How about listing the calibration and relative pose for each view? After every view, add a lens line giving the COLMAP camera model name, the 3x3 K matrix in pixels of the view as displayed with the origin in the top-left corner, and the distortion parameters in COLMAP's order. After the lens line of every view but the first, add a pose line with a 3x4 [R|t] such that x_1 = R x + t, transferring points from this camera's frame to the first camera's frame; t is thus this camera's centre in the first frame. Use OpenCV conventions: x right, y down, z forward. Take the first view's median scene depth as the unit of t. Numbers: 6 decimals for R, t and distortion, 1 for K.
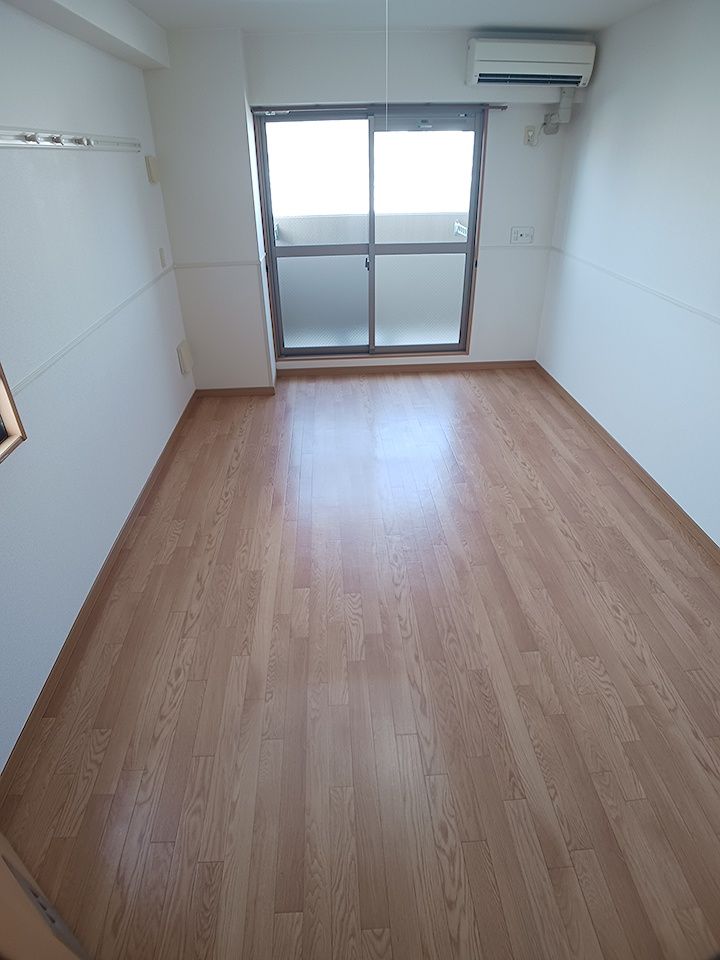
lens RADIAL K [[526.6, 0, 357.9], [0, 526.6, 475.7], [0, 0, 1]] dist [-0.053749, -0.001145]
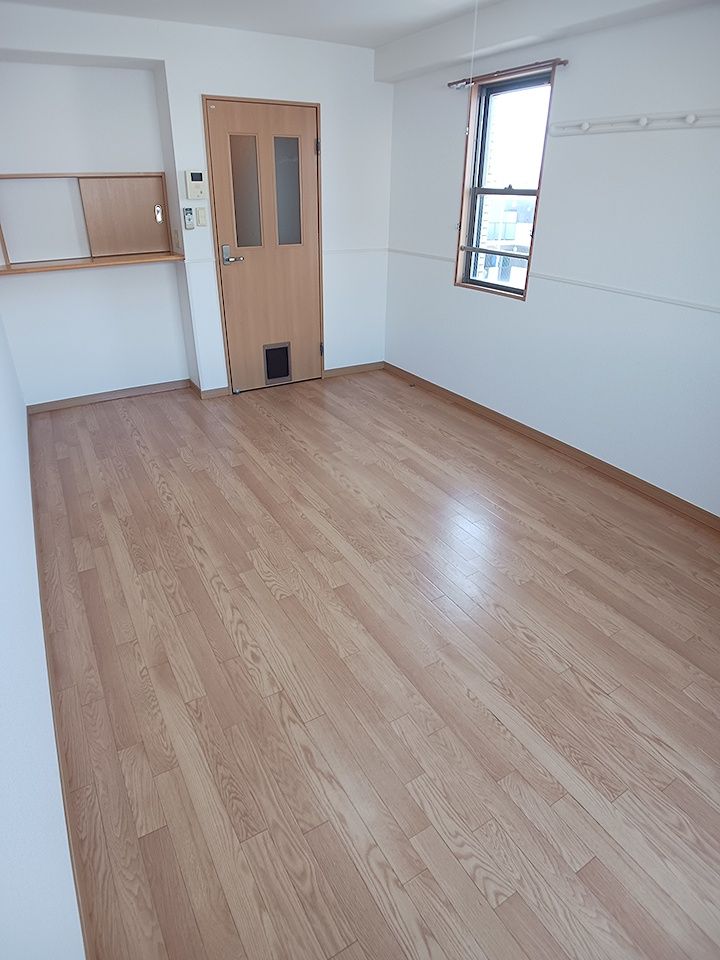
lens RADIAL K [[526.6, 0, 362.9], [0, 526.6, 484.7], [0, 0, 1]] dist [-0.053749, -0.001145]
pose [[-0.881694, 0.236358, -0.408351, 0.483178], [-0.247084, 0.506012, 0.826378, -0.735310], [0.401952, 0.829510, -0.387748, 1.337025]]
